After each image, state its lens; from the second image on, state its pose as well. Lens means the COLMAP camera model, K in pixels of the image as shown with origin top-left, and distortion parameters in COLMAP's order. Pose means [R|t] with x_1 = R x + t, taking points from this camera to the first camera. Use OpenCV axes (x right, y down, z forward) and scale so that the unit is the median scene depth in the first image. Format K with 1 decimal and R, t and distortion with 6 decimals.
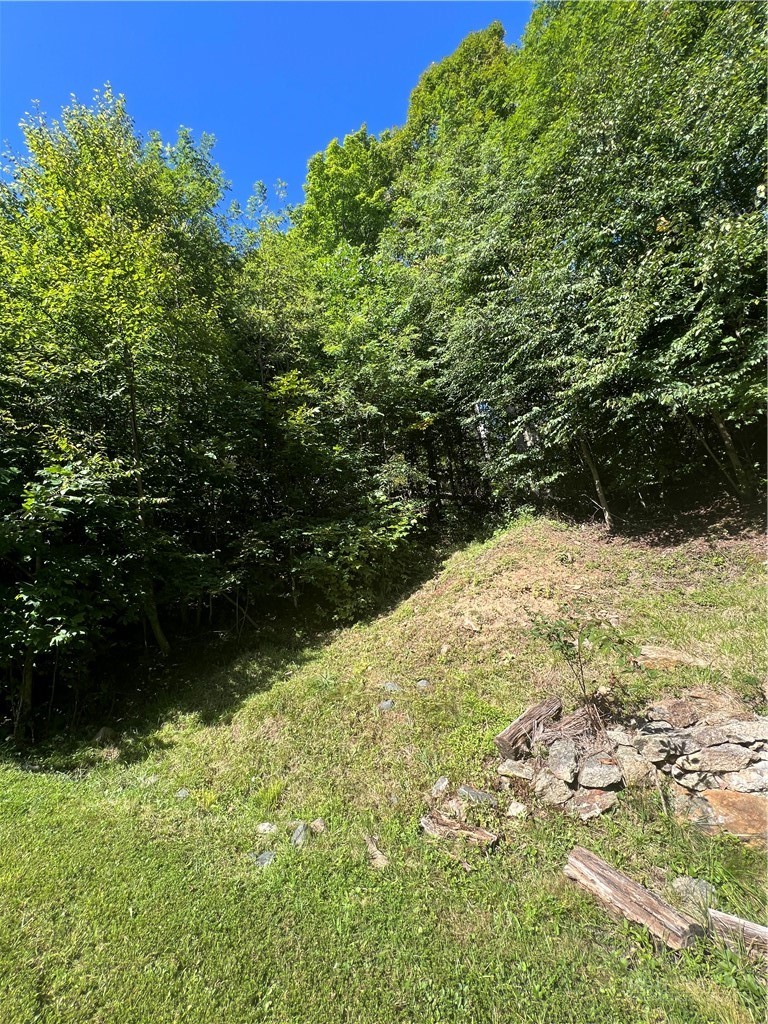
lens RADIAL K [[416.0, 0, 384.8], [0, 416.0, 509.7], [0, 0, 1]] dist [-0.000629, -0.000108]
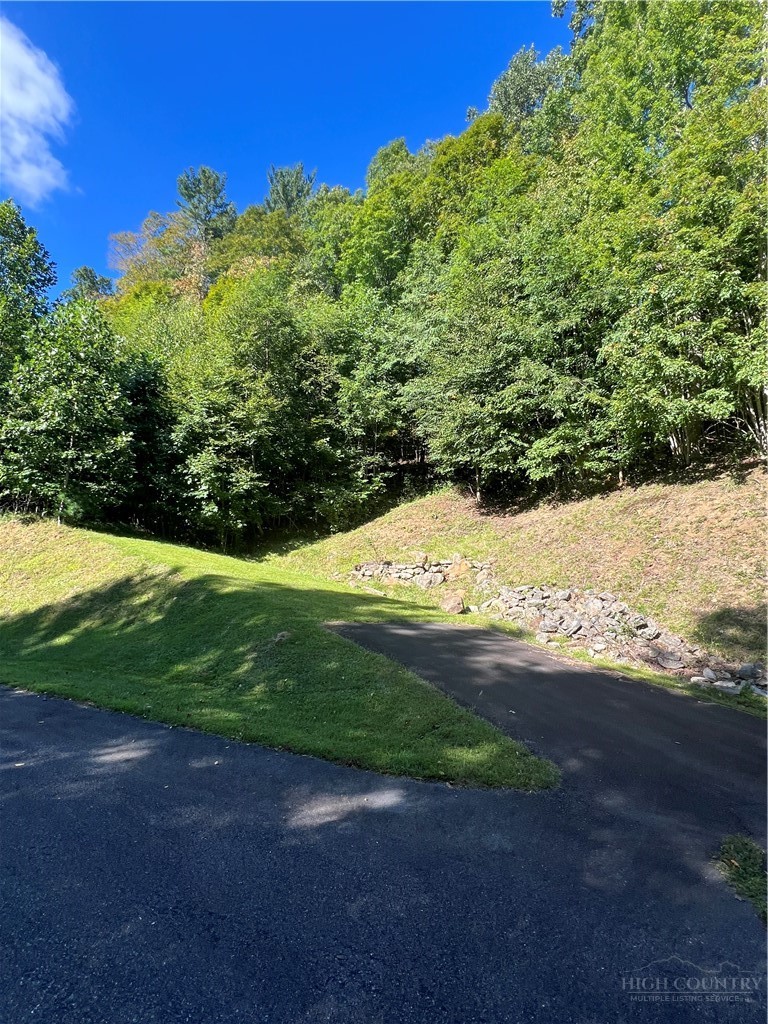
lens RADIAL K [[472.9, 0, 382.4], [0, 472.9, 517.0], [0, 0, 1]] dist [-0.008555, -0.000407]
pose [[0.981270, 0.117154, -0.152921, 0.516479], [-0.079601, 0.969470, 0.231931, -0.410142], [0.175424, -0.215414, 0.960637, -1.362047]]
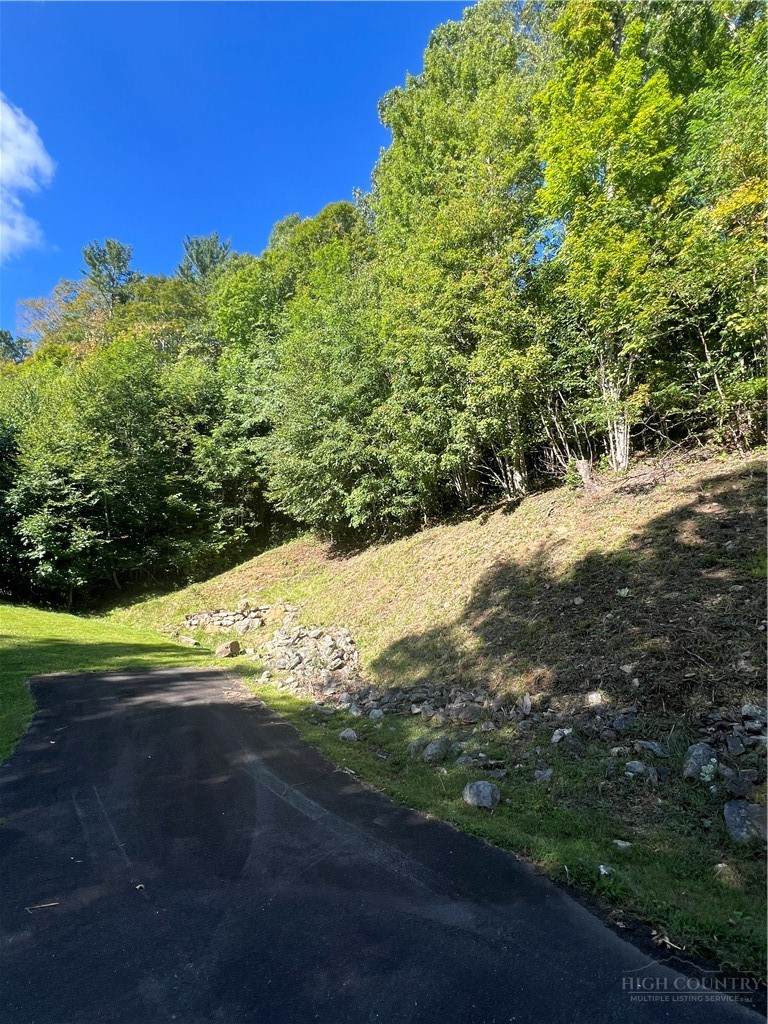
lens RADIAL K [[472.9, 0, 380.9], [0, 472.9, 515.7], [0, 0, 1]] dist [-0.008555, -0.000407]
pose [[0.994416, 0.056559, -0.089093, 1.118482], [-0.043925, 0.989474, 0.137884, -0.495348], [0.095954, -0.133201, 0.986433, -1.413335]]
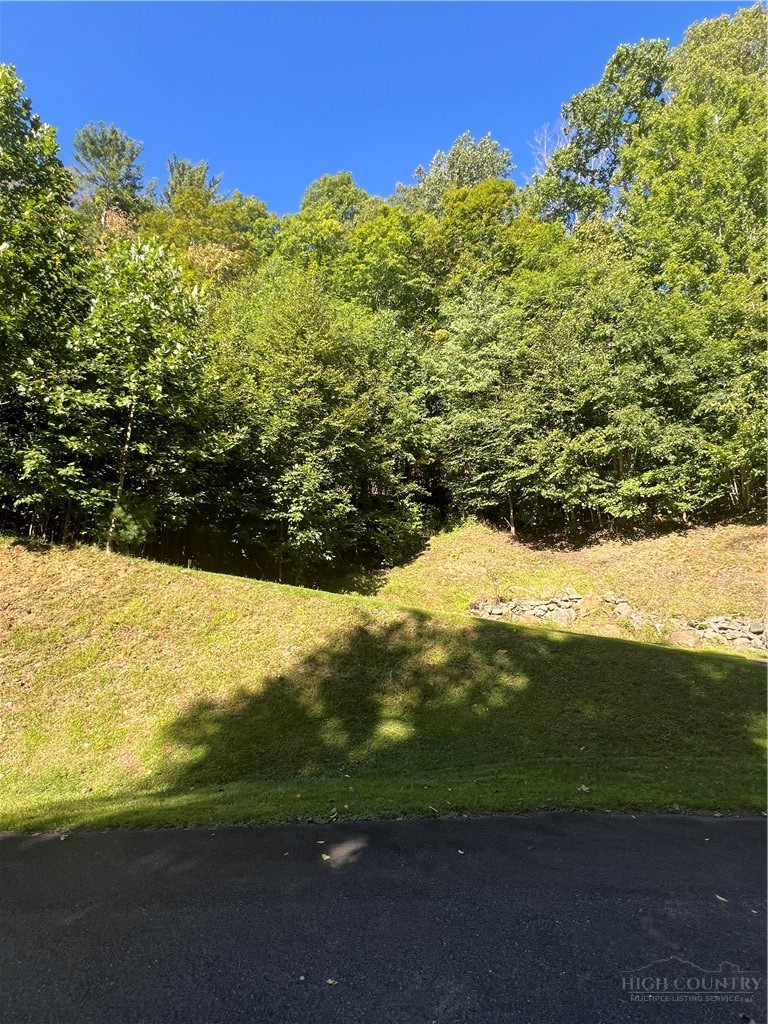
lens RADIAL K [[472.9, 0, 387.4], [0, 472.9, 517.7], [0, 0, 1]] dist [-0.008555, -0.000407]
pose [[0.959600, 0.149754, 0.238204, -0.639669], [-0.178969, 0.978123, 0.106048, -0.194823], [-0.217112, -0.144395, 0.965408, -1.132205]]
